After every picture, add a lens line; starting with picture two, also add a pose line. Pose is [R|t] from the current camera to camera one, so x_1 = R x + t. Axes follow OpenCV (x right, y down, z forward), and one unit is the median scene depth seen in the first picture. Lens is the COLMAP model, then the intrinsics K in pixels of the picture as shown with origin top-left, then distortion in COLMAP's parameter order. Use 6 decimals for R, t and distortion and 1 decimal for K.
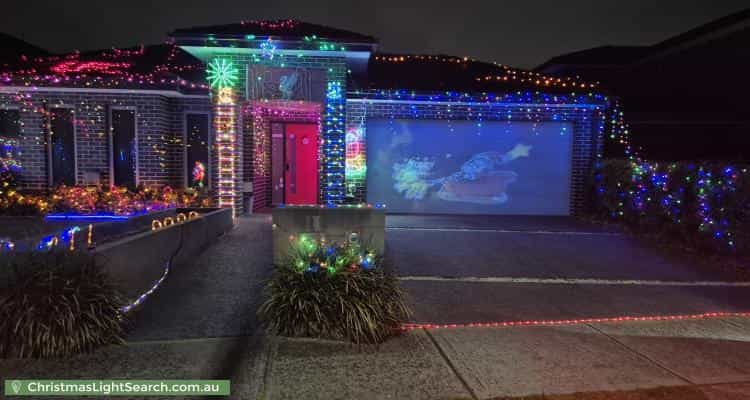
lens RADIAL K [[510.6, 0, 383.8], [0, 510.6, 201.6], [0, 0, 1]] dist [0.104308, -0.092382]
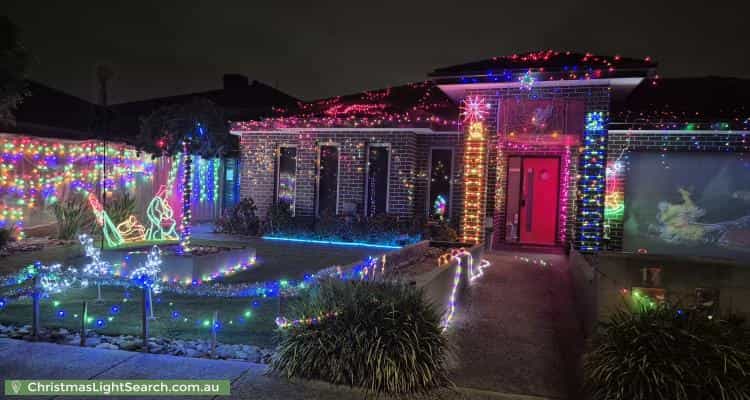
lens RADIAL K [[510.6, 0, 383.8], [0, 510.6, 201.6], [0, 0, 1]] dist [0.104308, -0.092382]
pose [[0.937164, 0.029283, -0.347657, -0.122307], [-0.051274, 0.997212, -0.054223, -0.005359], [0.345100, 0.068642, 0.936053, 0.017535]]
